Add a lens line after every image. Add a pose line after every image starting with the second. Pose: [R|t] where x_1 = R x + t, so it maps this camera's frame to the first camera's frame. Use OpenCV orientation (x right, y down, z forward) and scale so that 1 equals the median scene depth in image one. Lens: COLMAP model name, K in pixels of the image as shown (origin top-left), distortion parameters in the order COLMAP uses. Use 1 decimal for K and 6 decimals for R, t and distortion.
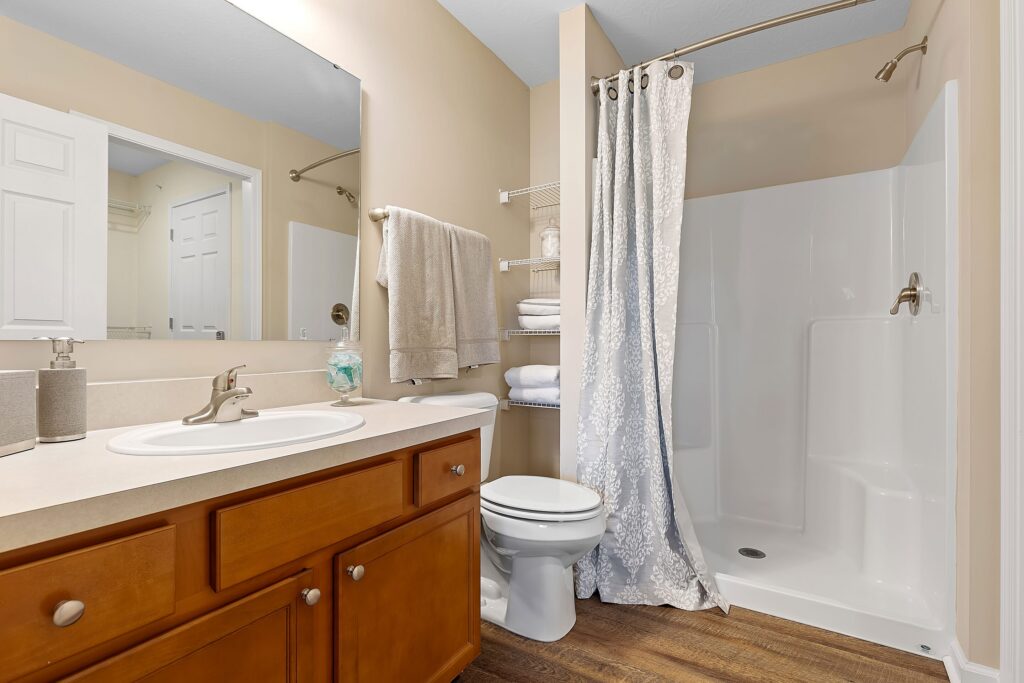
lens RADIAL K [[468.0, 0, 509.4], [0, 468.0, 342.4], [0, 0, 1]] dist [0.010478, -0.001393]
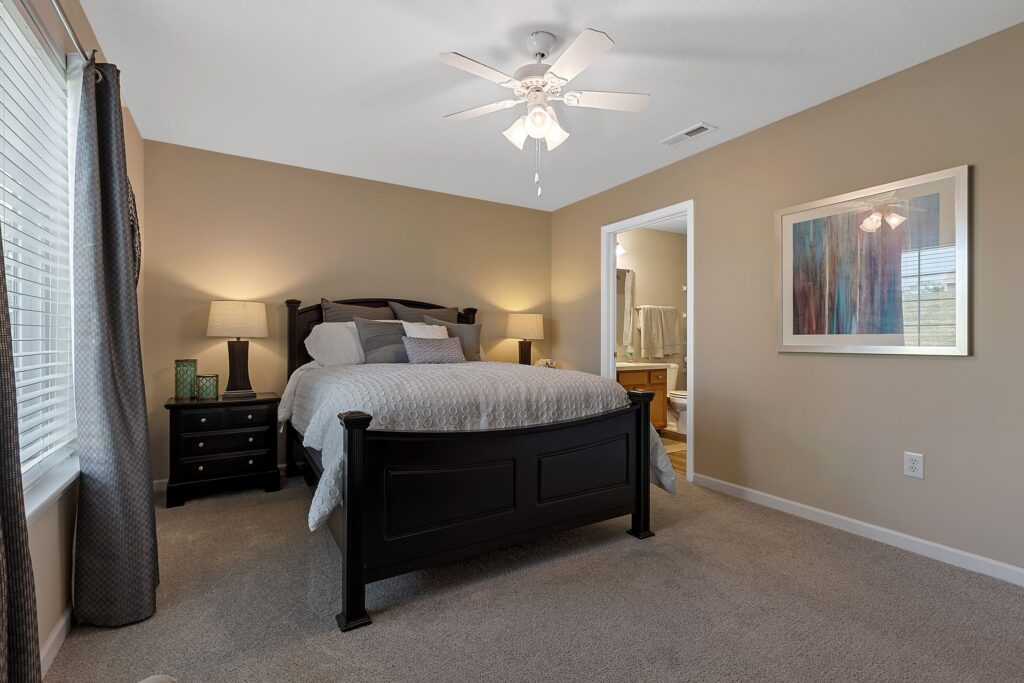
lens RADIAL K [[468.0, 0, 509.9], [0, 468.0, 343.7], [0, 0, 1]] dist [0.010478, -0.001393]
pose [[0.889224, 0.006387, -0.457427, 0.440684], [-0.002197, 0.999951, 0.009692, -0.048006], [0.457466, -0.007613, 0.889194, -2.406631]]
